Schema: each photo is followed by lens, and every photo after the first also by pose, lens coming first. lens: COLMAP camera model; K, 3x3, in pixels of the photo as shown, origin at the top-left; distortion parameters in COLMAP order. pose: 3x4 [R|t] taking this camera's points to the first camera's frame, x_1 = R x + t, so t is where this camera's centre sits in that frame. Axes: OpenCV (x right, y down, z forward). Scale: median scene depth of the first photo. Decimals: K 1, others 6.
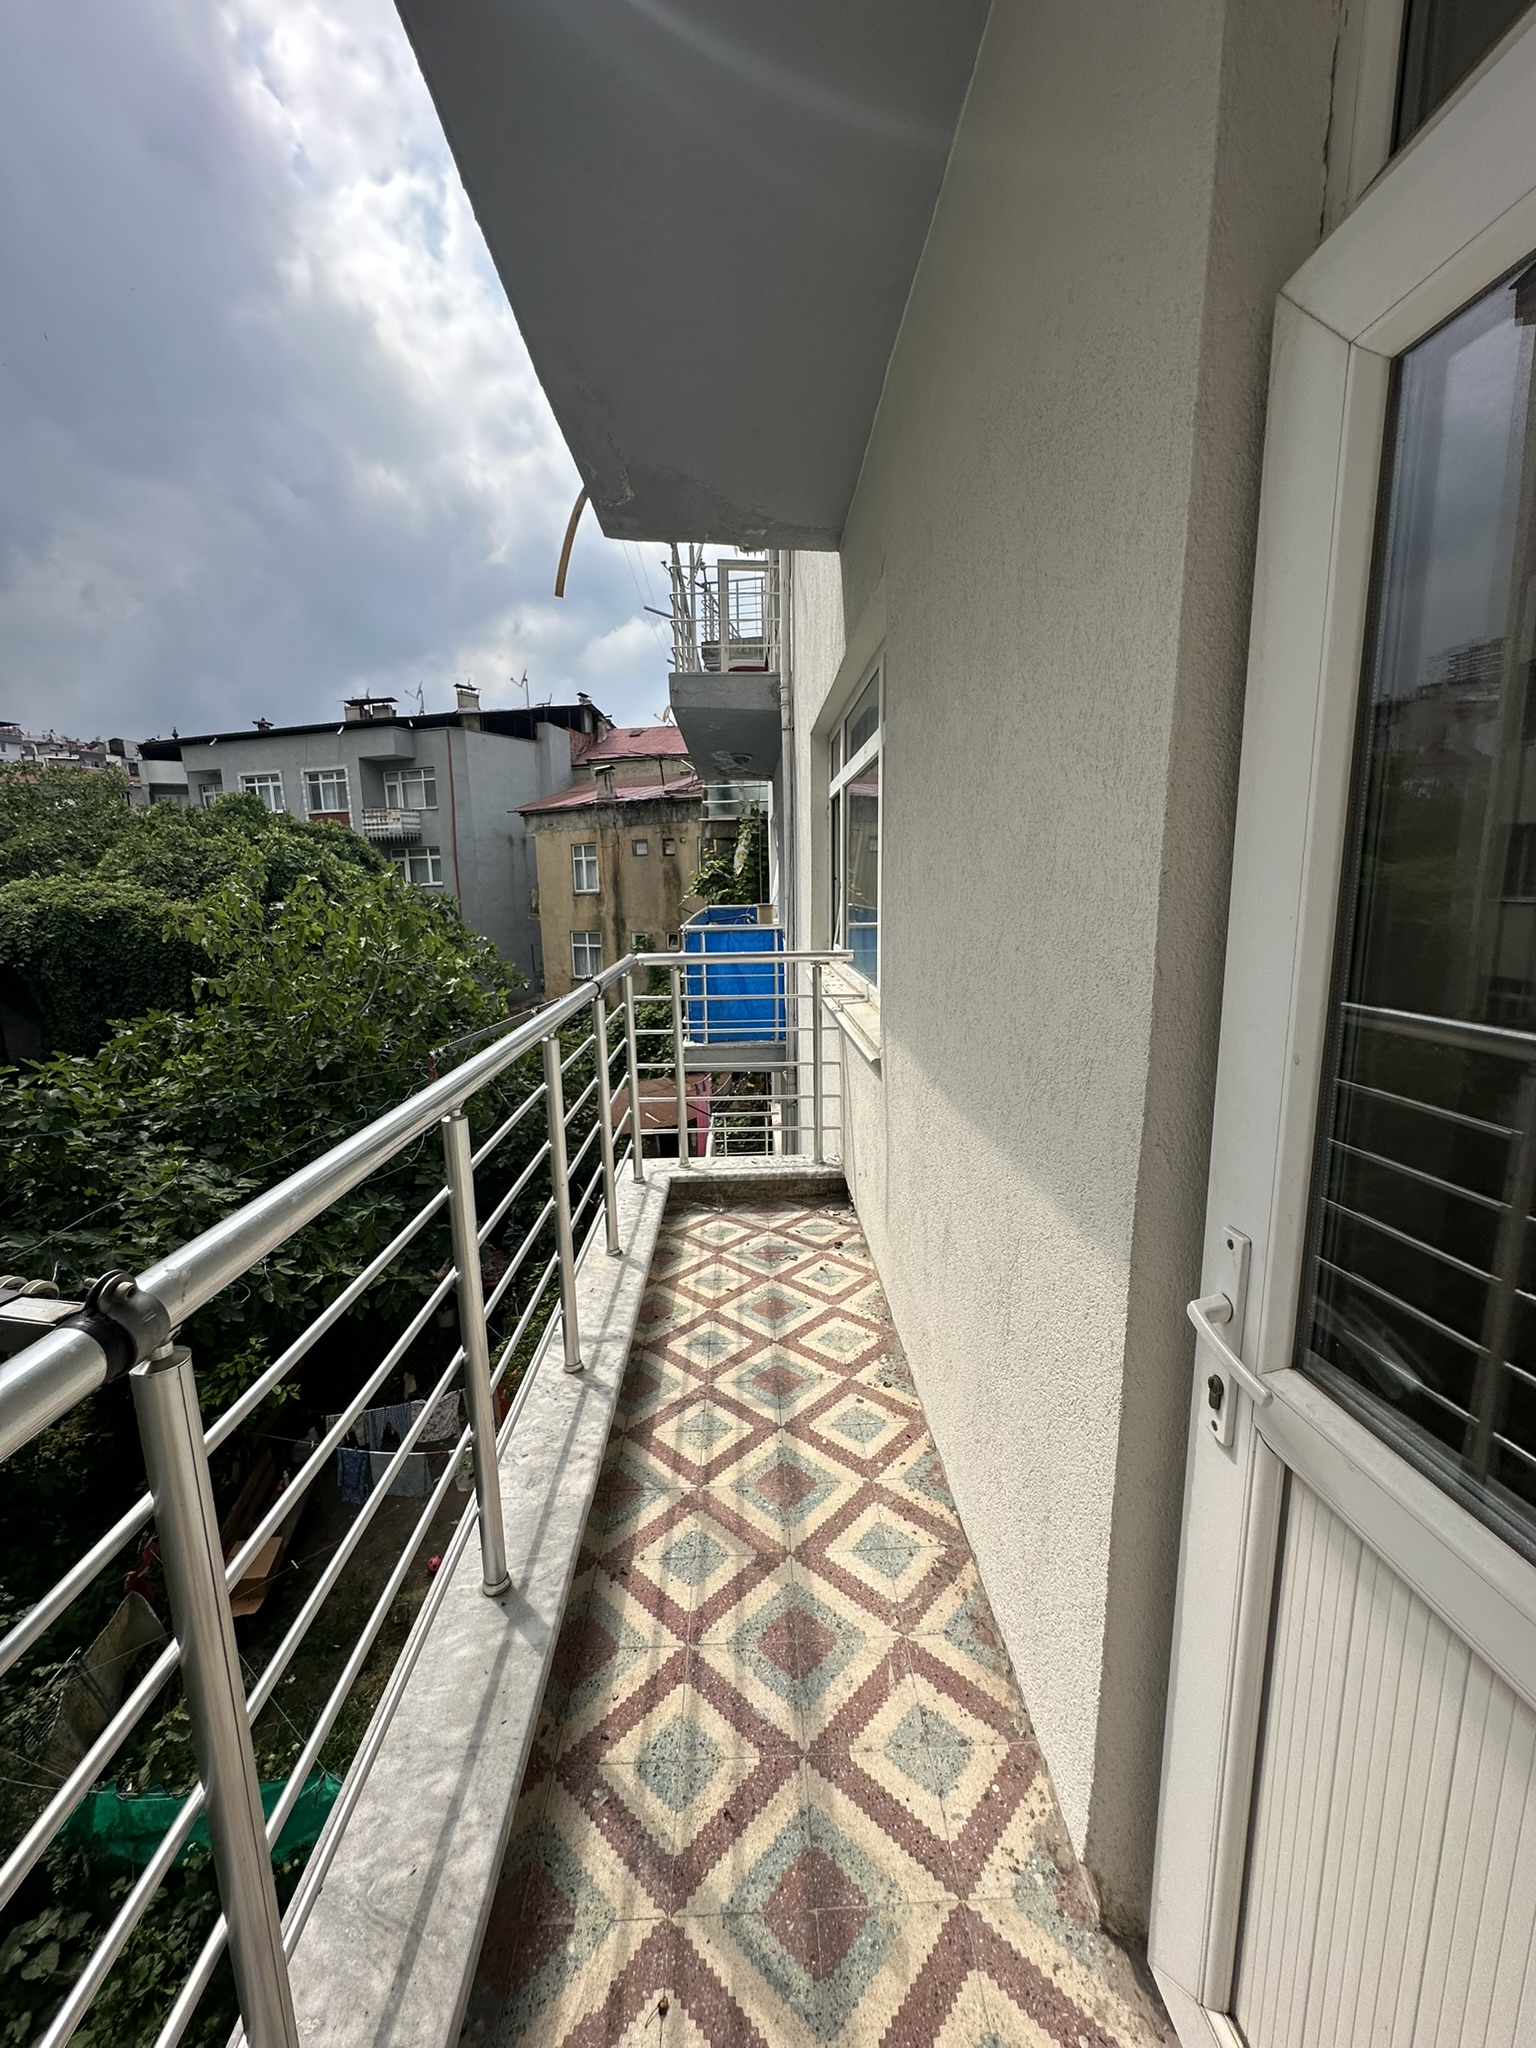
lens RADIAL K [[817.2, 0, 767.1], [0, 817.2, 1025.9], [0, 0, 1]] dist [-0.003955, 0.001307]
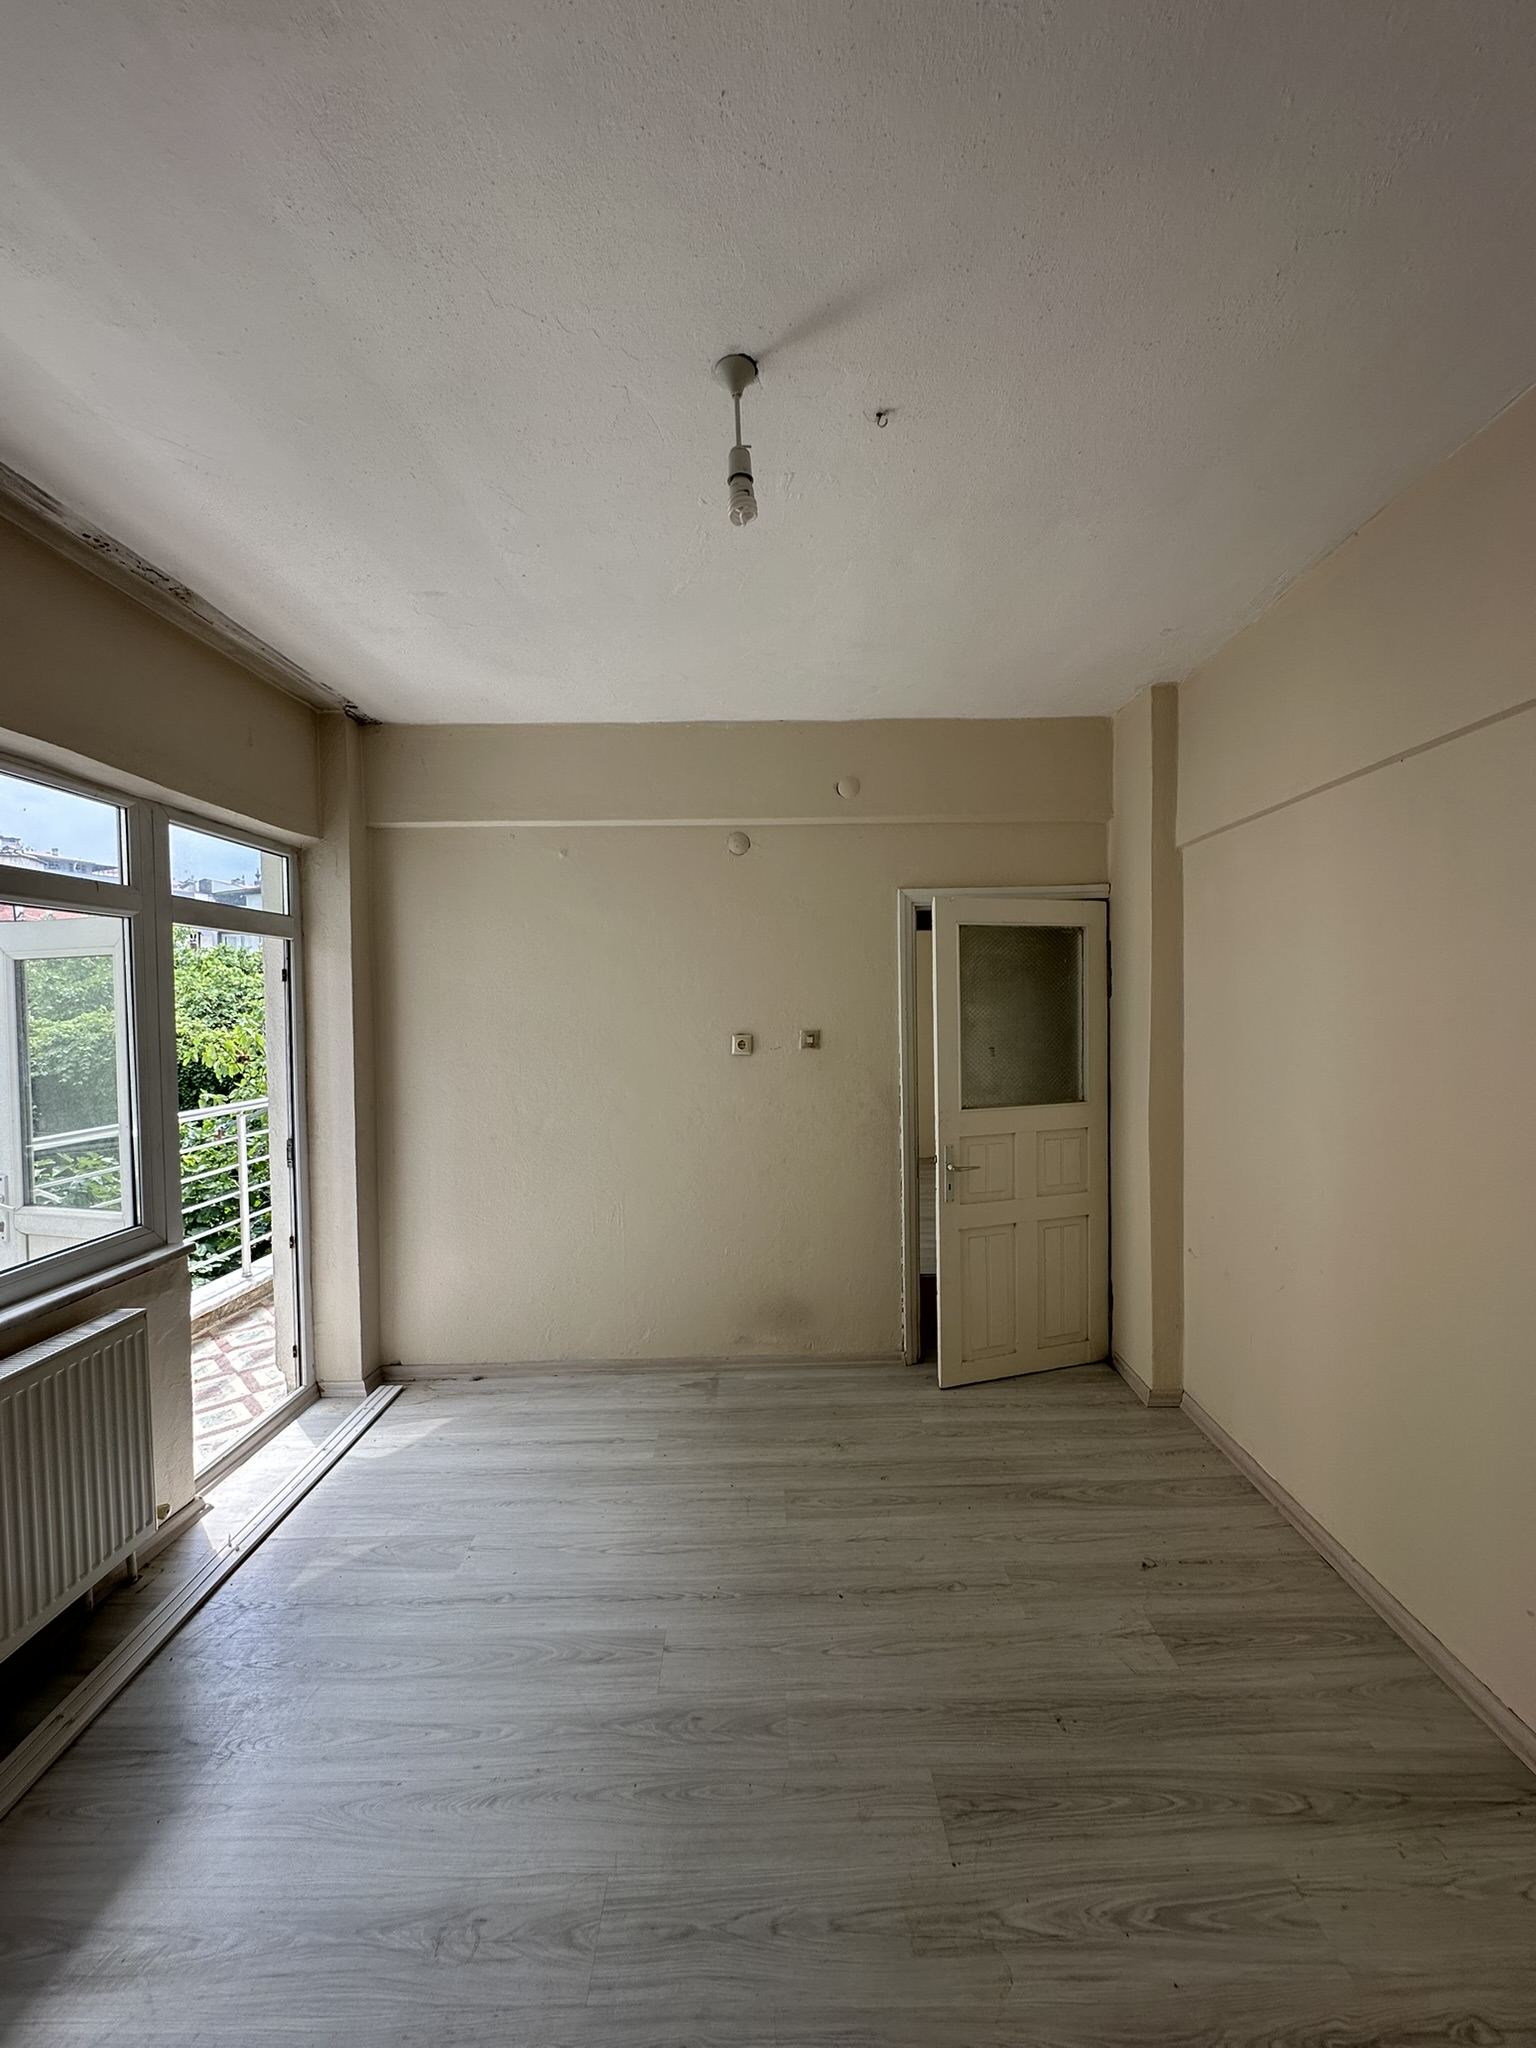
lens RADIAL K [[817.2, 0, 767.1], [0, 817.2, 1025.9], [0, 0, 1]] dist [-0.003955, 0.001307]
pose [[0.998526, 0.002649, -0.054215, 1.499986], [-0.010827, 0.988457, -0.151113, 0.115308], [0.053189, 0.151477, 0.987029, -1.347813]]
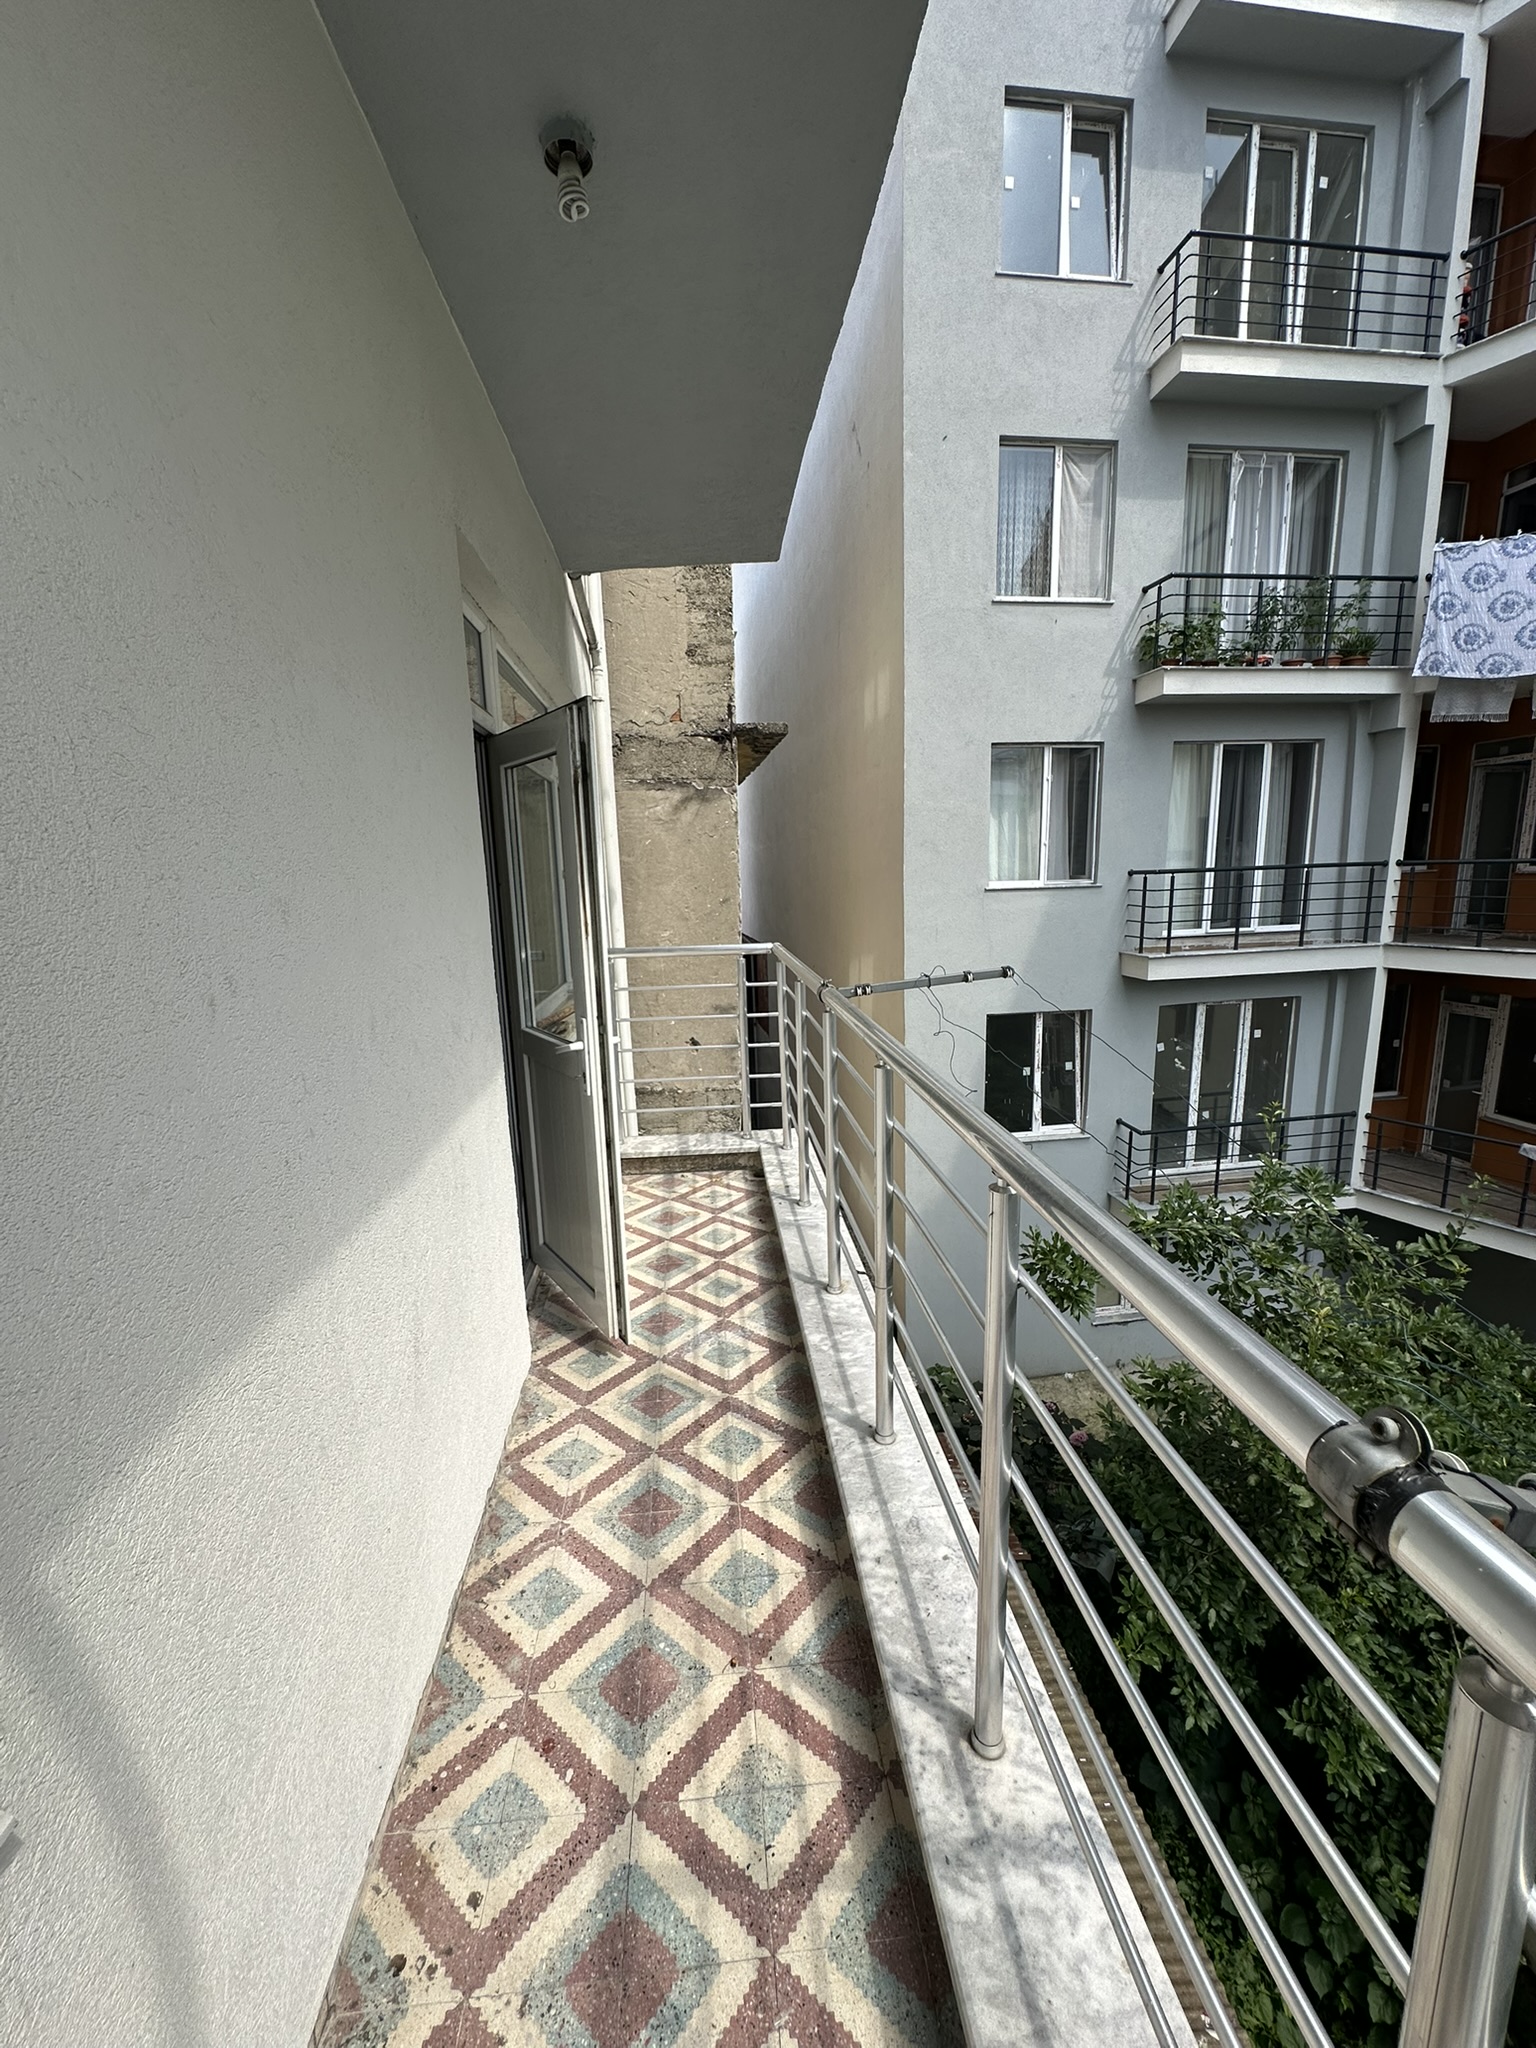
lens RADIAL K [[817.2, 0, 767.1], [0, 817.2, 1025.9], [0, 0, 1]] dist [-0.003955, 0.001307]
pose [[-0.997107, 0.055206, -0.052256, -0.101867], [0.033037, 0.933837, 0.356171, -0.323055], [0.068461, 0.353414, -0.932959, 1.682993]]
